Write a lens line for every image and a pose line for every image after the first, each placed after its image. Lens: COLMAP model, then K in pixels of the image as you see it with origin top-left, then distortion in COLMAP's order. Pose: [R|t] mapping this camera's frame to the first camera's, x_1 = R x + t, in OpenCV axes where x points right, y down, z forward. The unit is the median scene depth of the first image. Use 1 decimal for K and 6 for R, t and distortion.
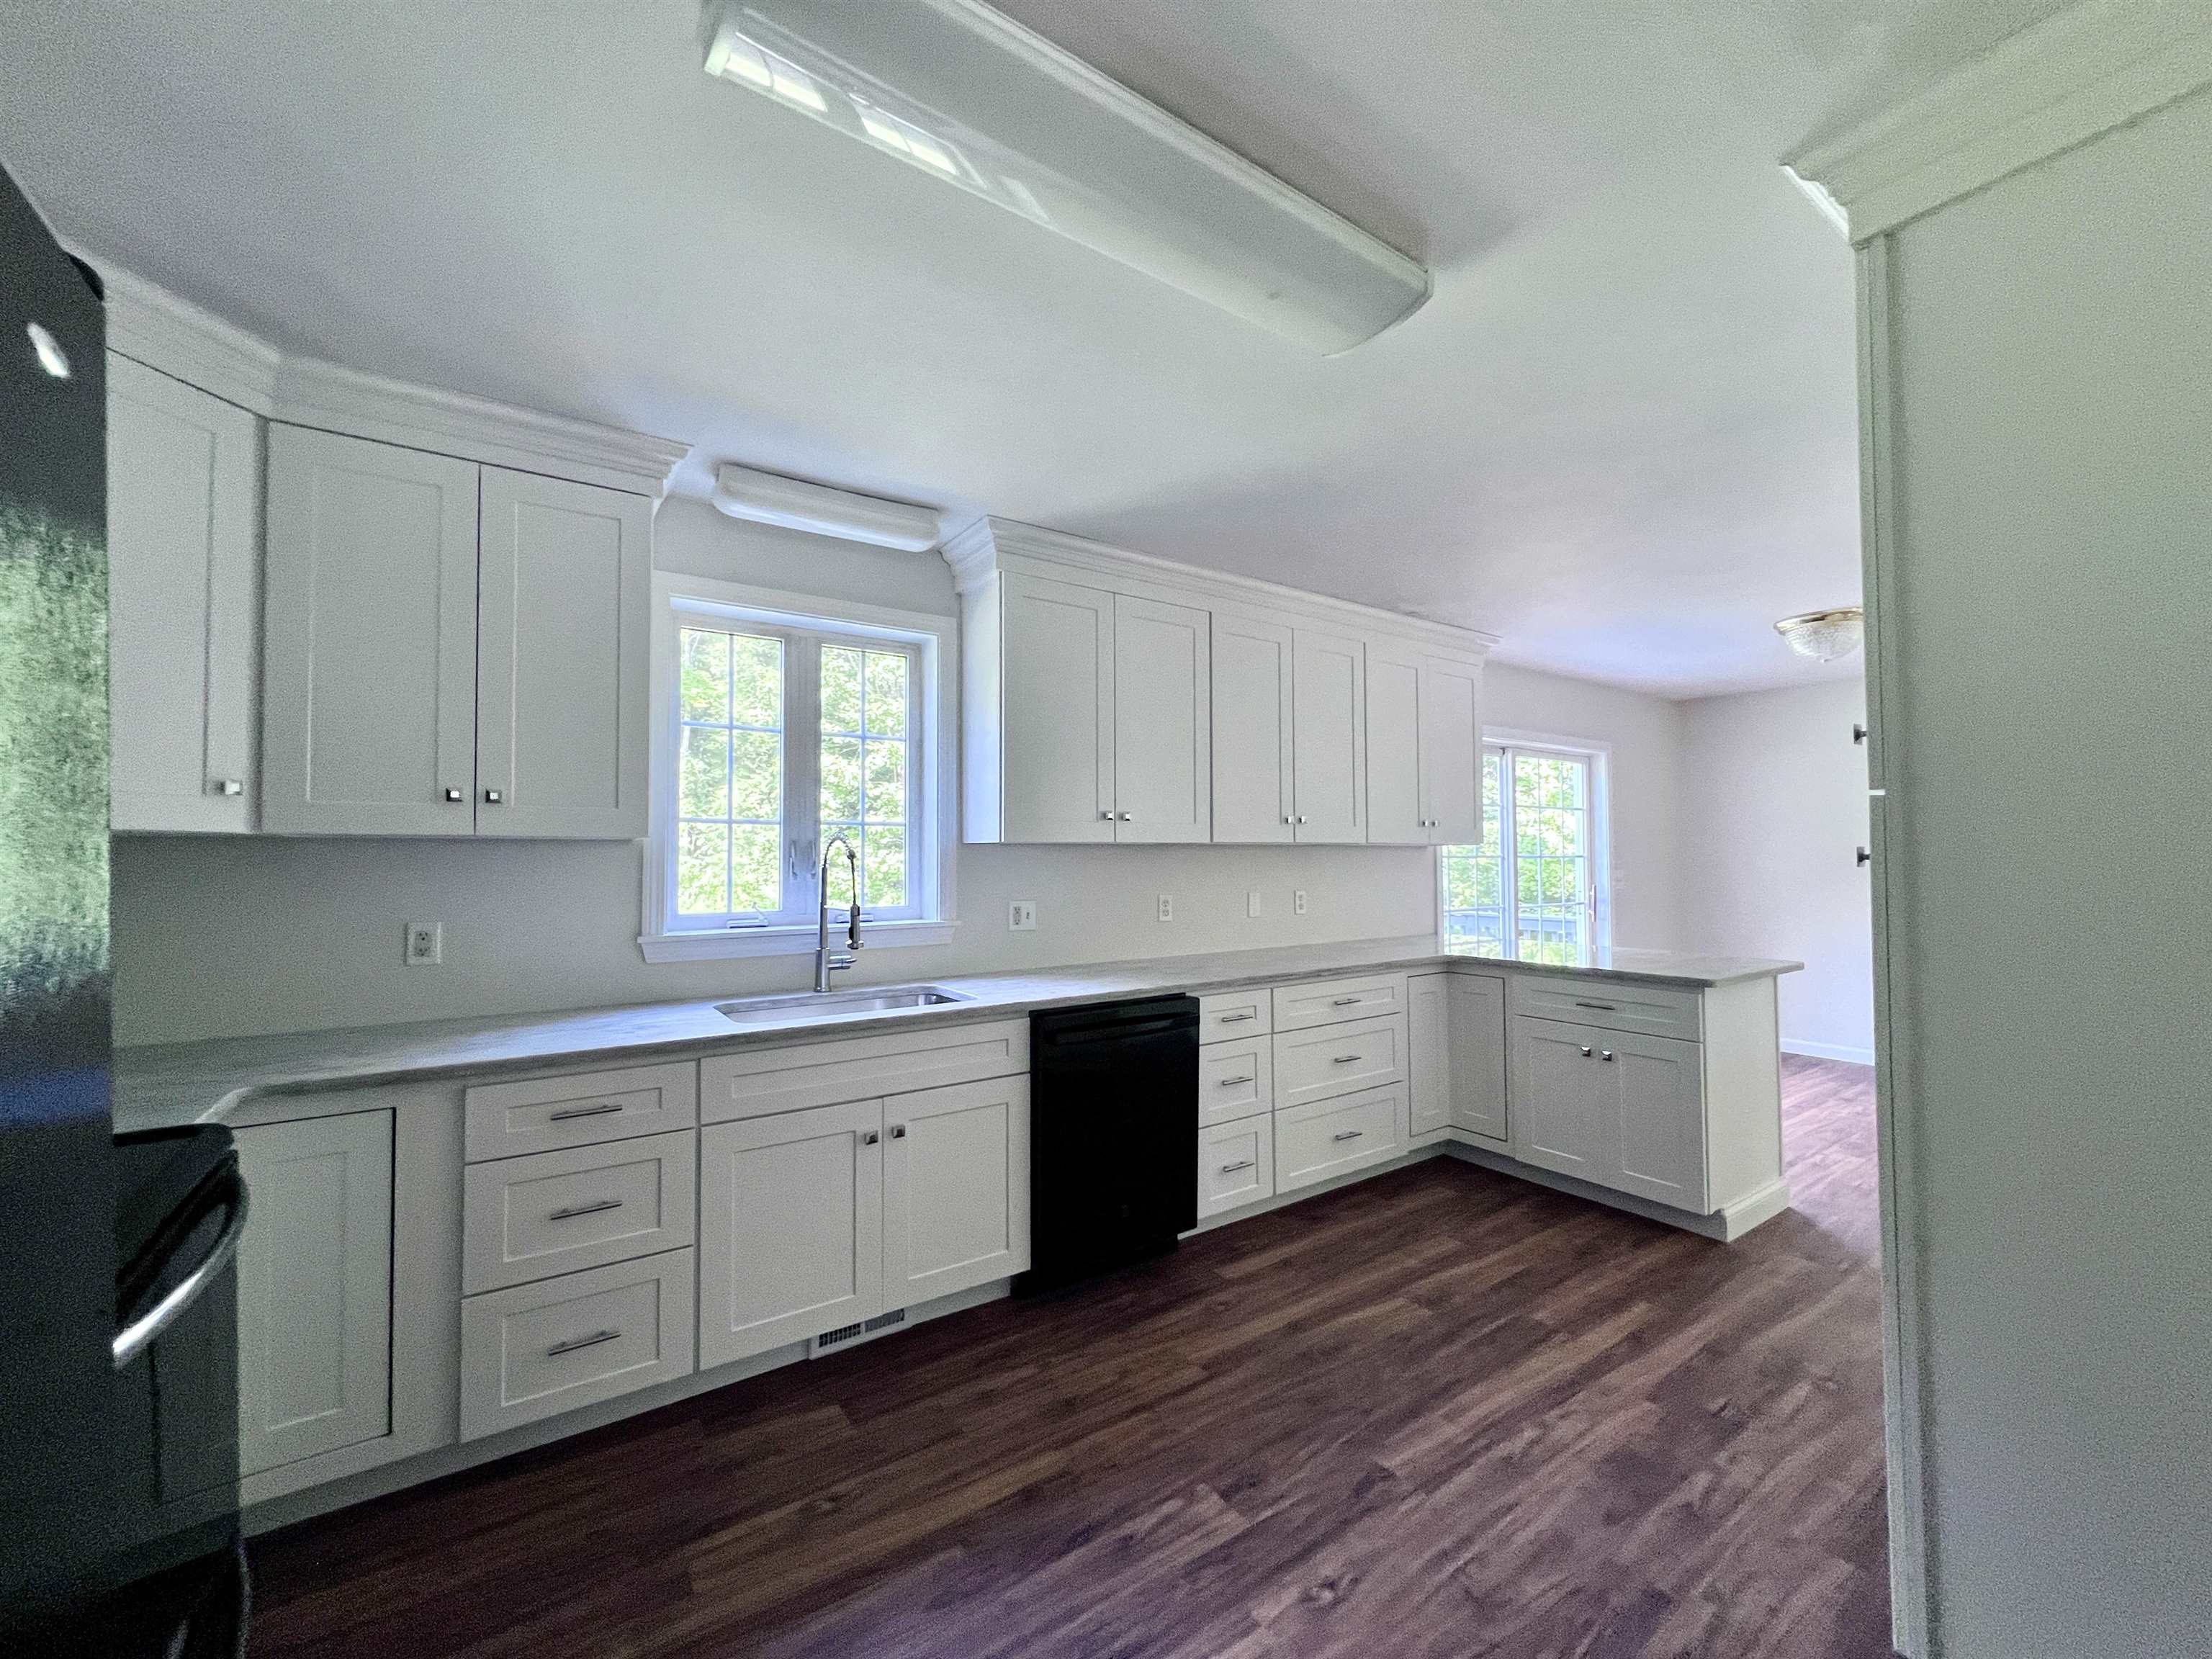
lens RADIAL K [[885.1, 0, 1102.4], [0, 885.1, 828.8], [0, 0, 1]] dist [-0.002422, 0.000201]
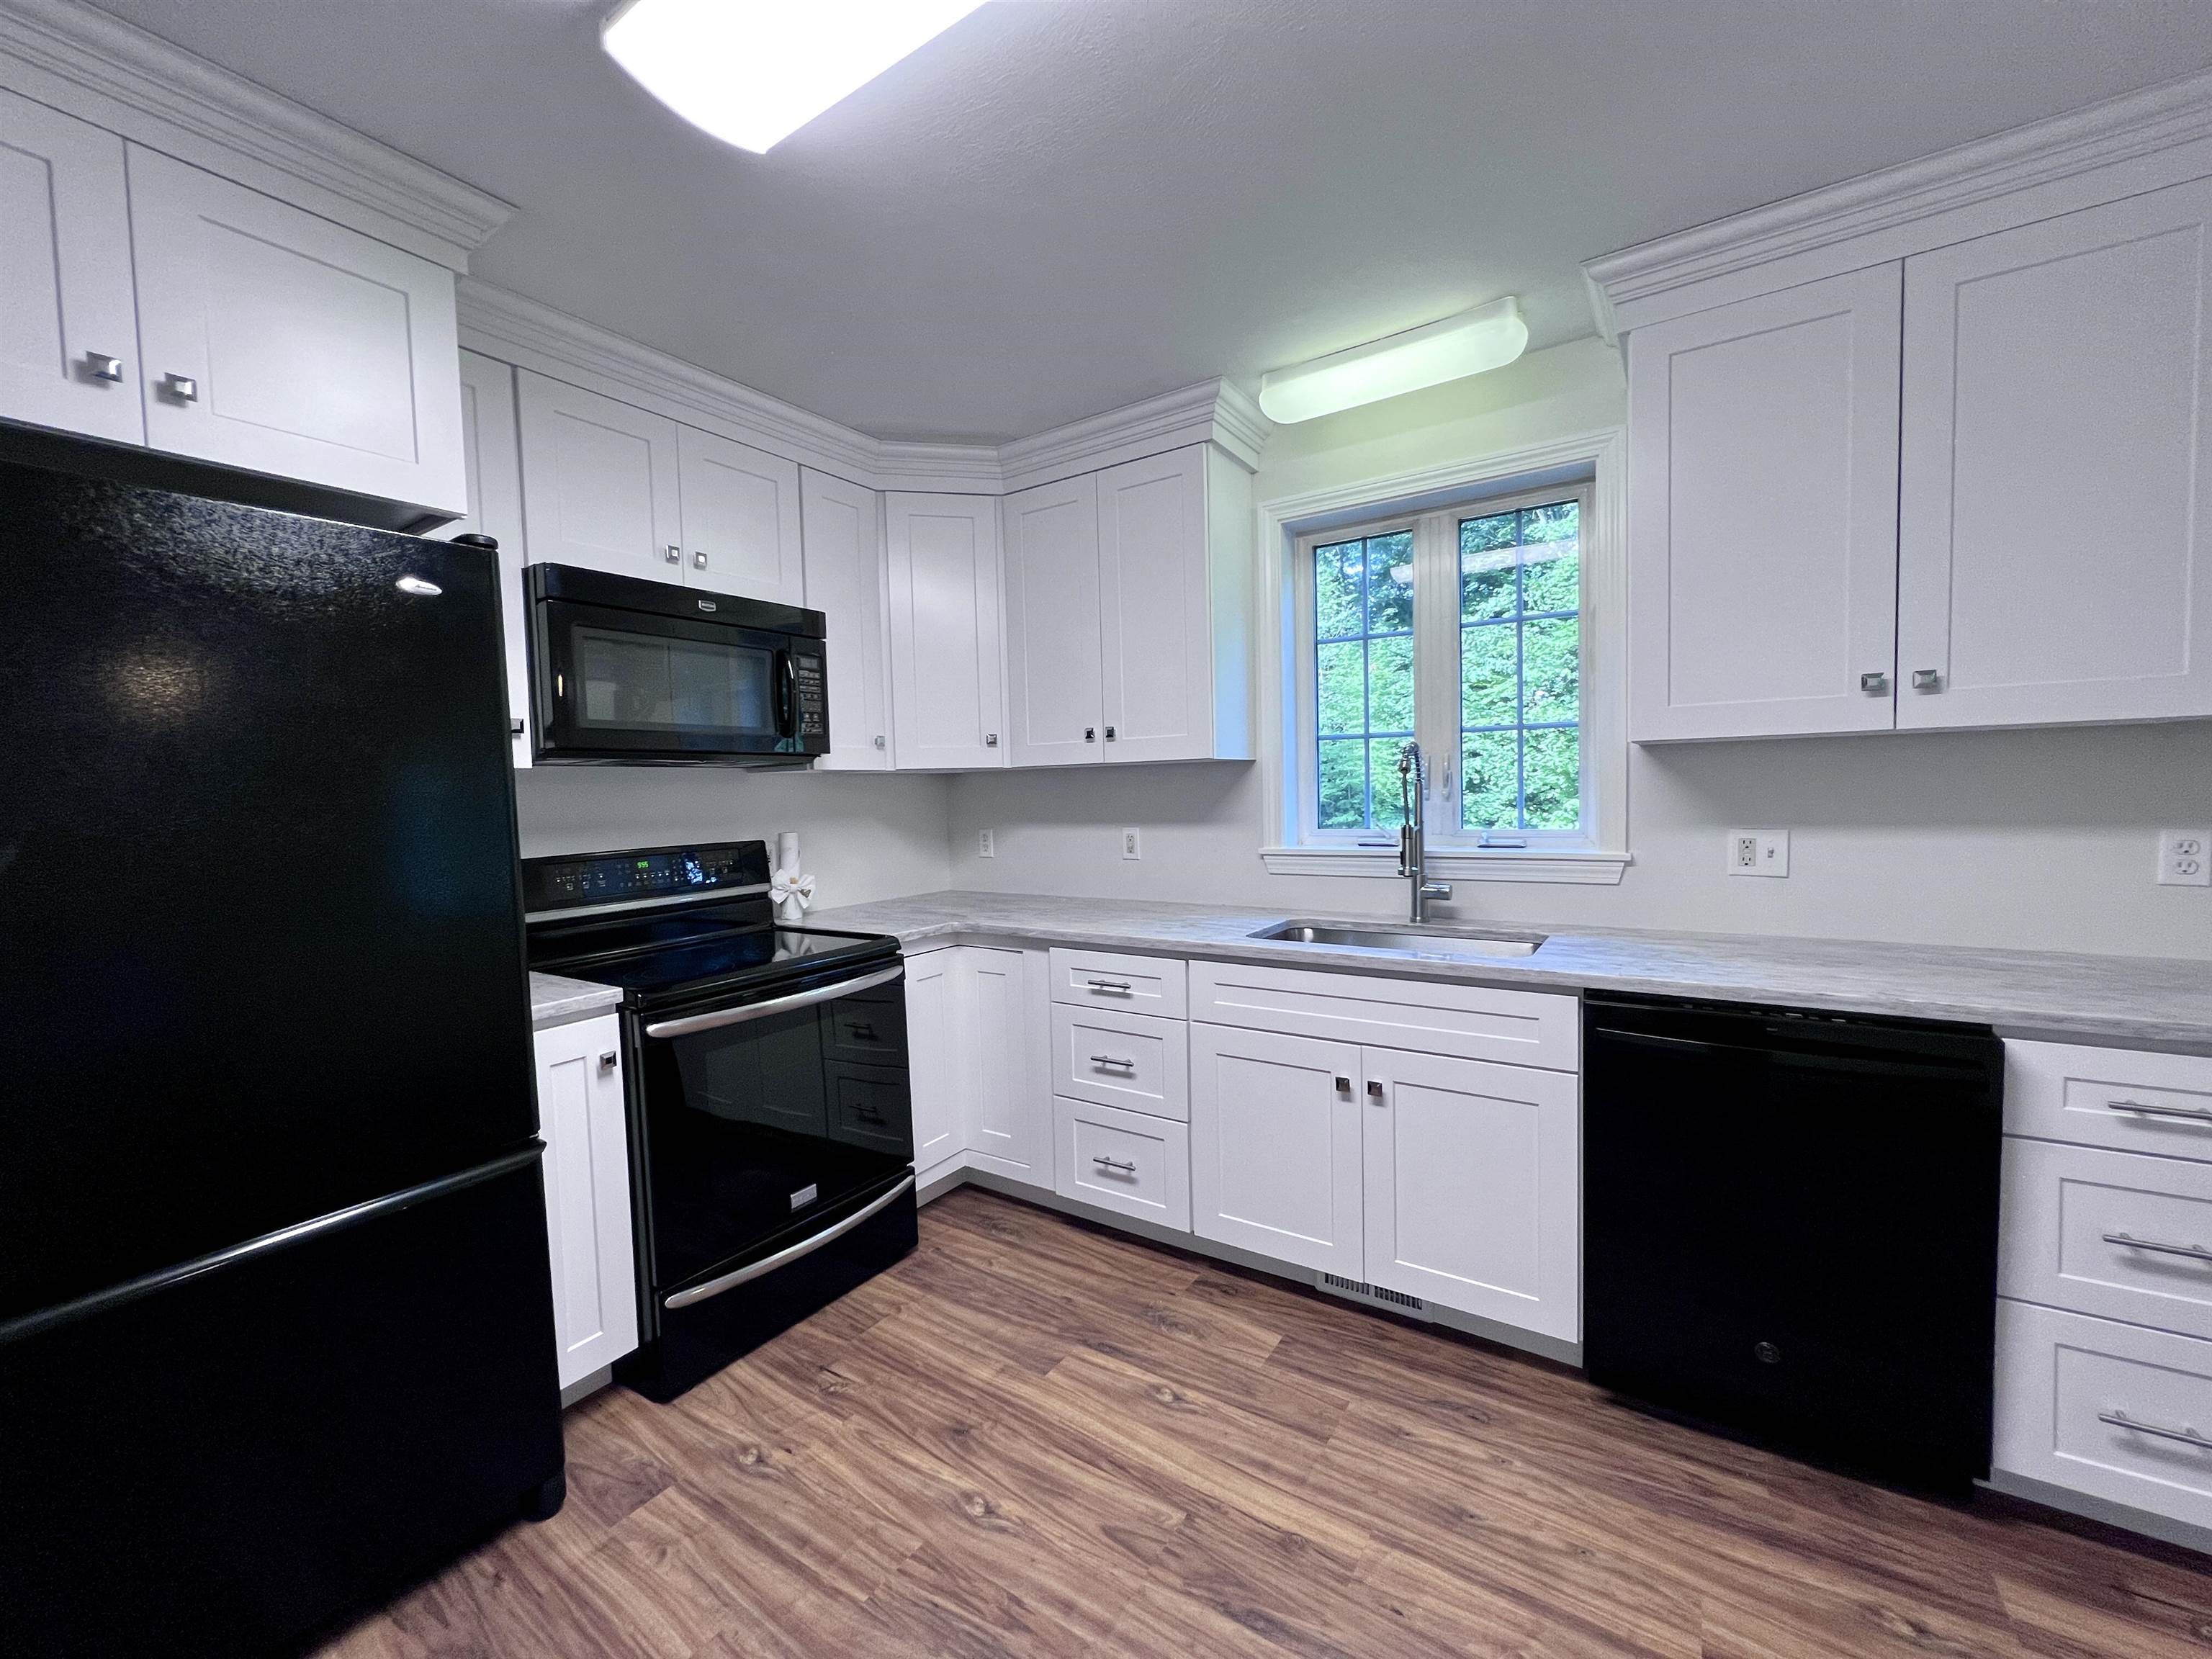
lens RADIAL K [[885.1, 0, 1106.0], [0, 885.1, 829.5], [0, 0, 1]] dist [-0.000217, 0.000122]
pose [[0.374672, 0.037560, -0.926396, 0.450893], [0.054205, 0.996583, 0.062328, 0.021297], [0.925571, -0.073568, 0.371356, 0.443513]]
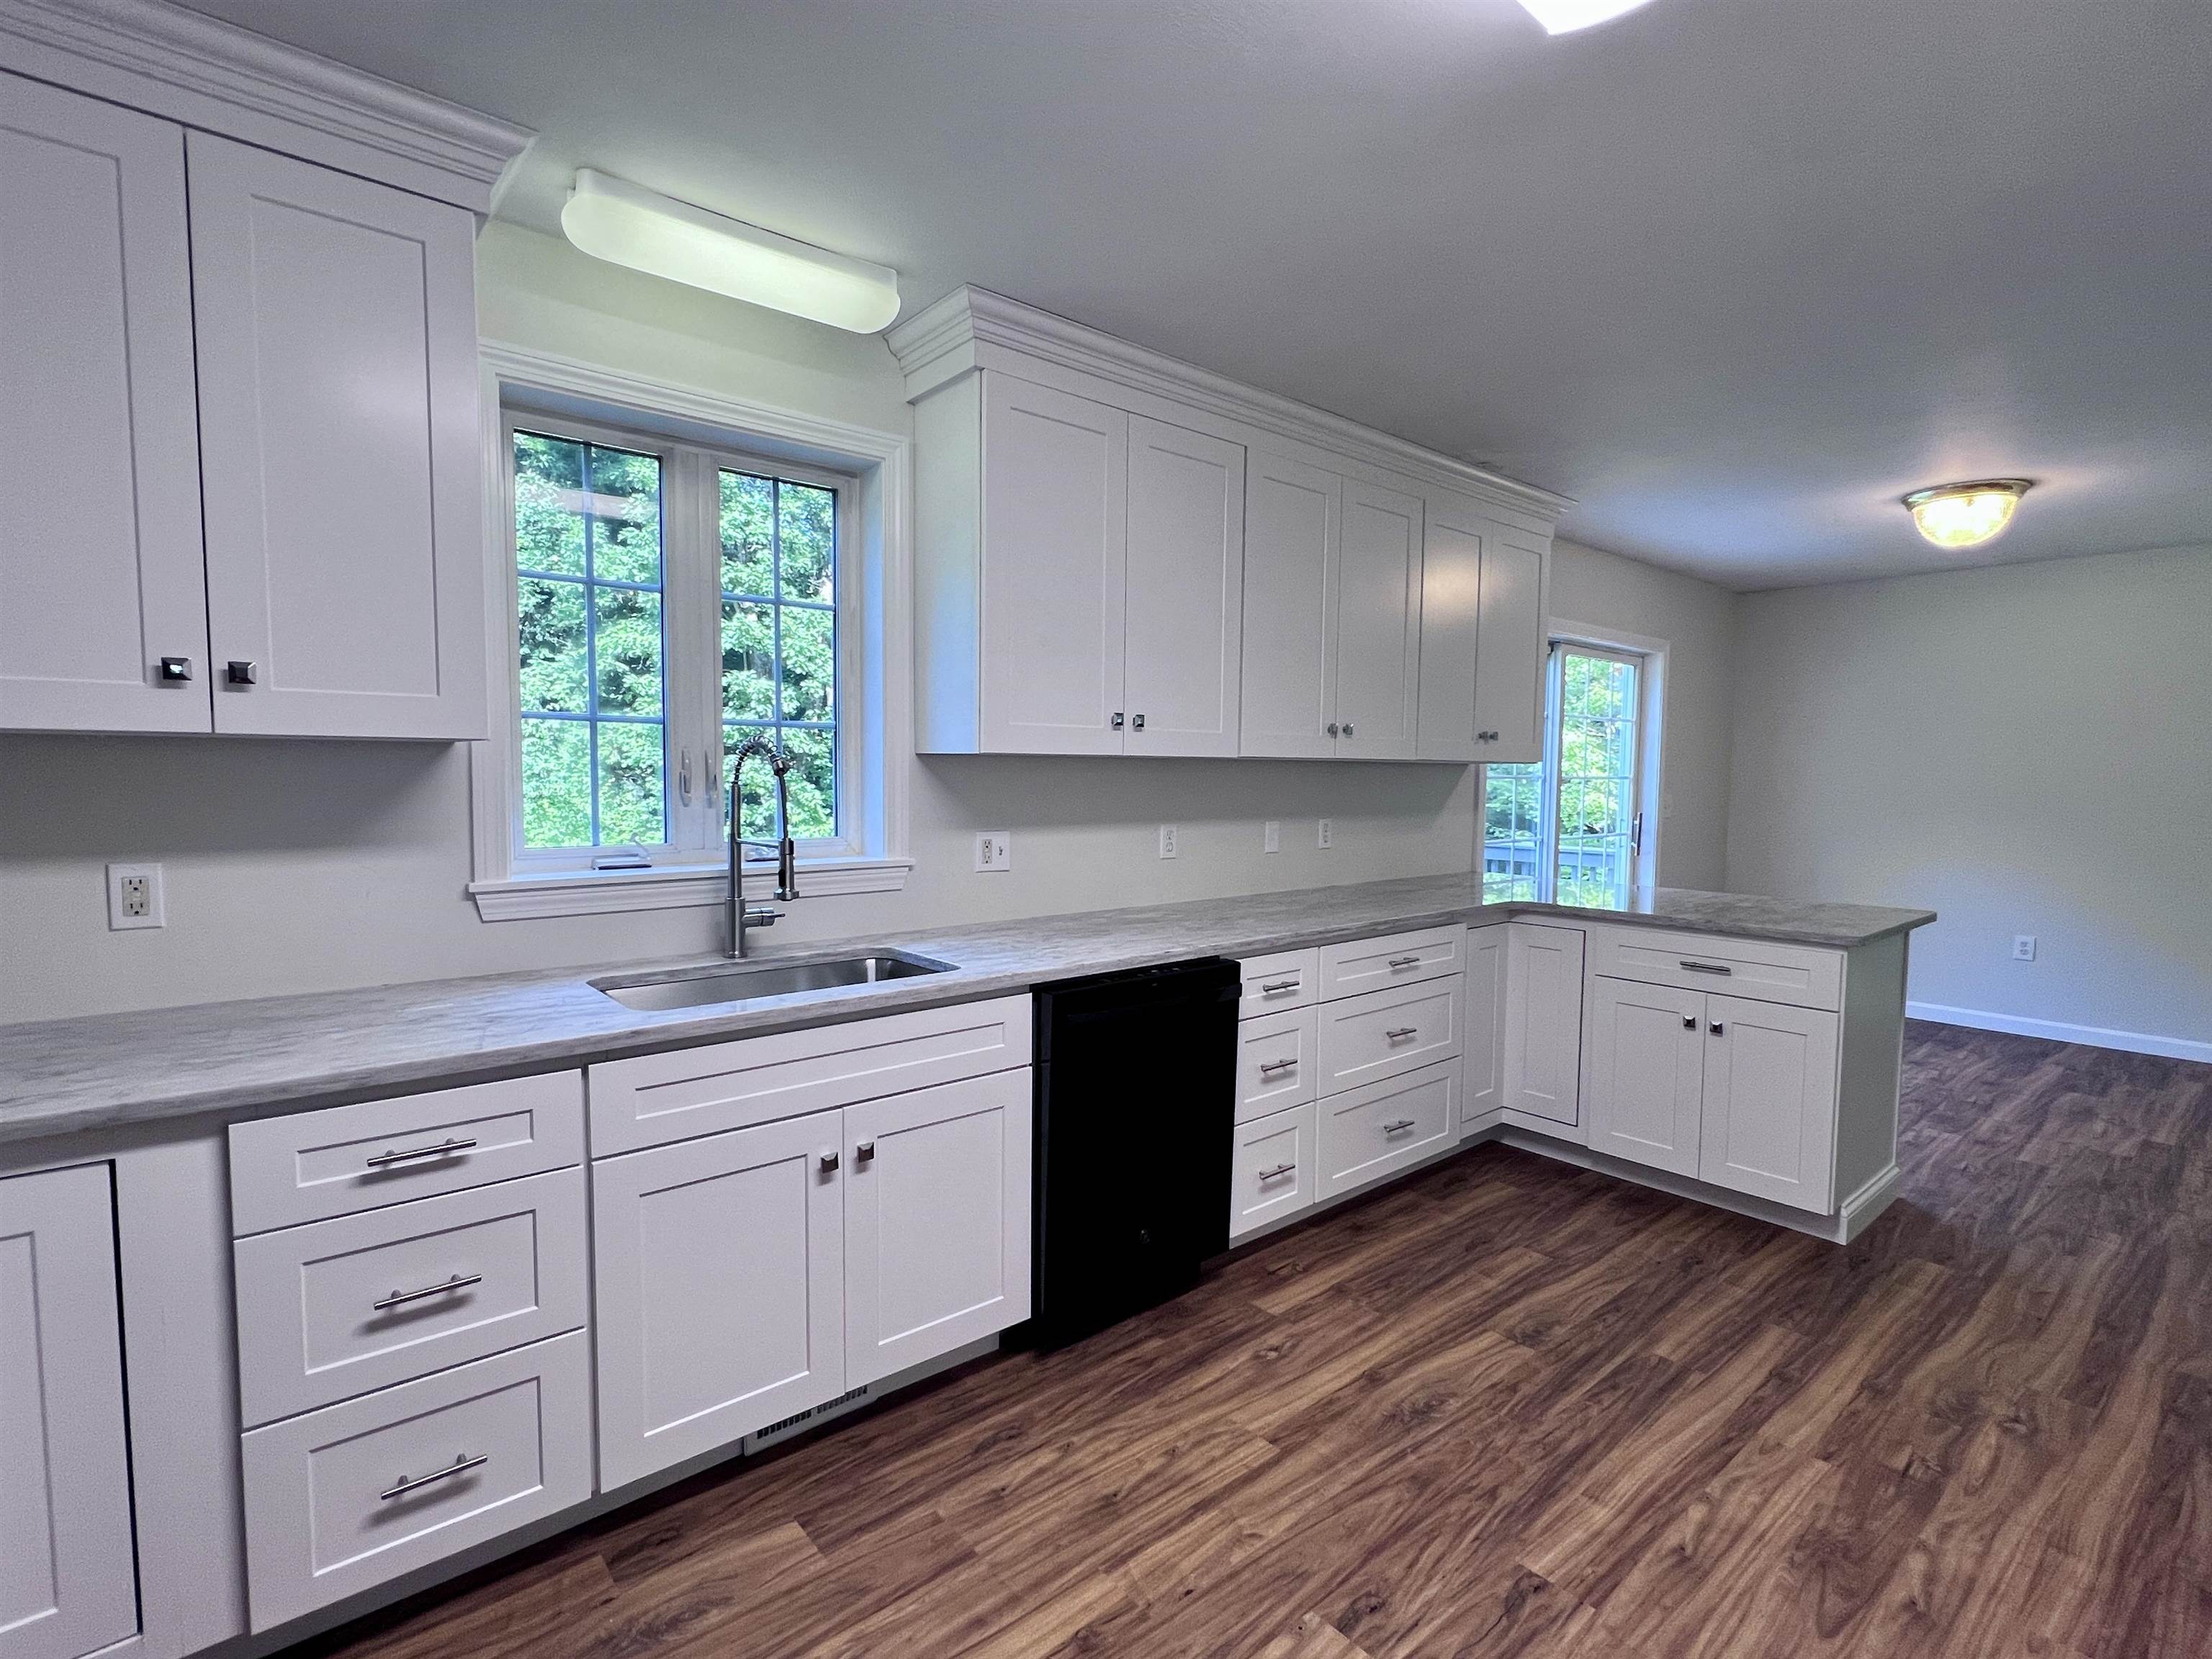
lens RADIAL K [[1054.8, 0, 1100.6], [0, 1054.8, 835.6], [0, 0, 1]] dist [-0.002783, -0.000231]
pose [[0.994887, 0.007556, 0.100708, -0.124226], [-0.017202, 0.995303, 0.095263, -0.002428], [-0.099516, -0.096508, 0.990345, 0.145784]]
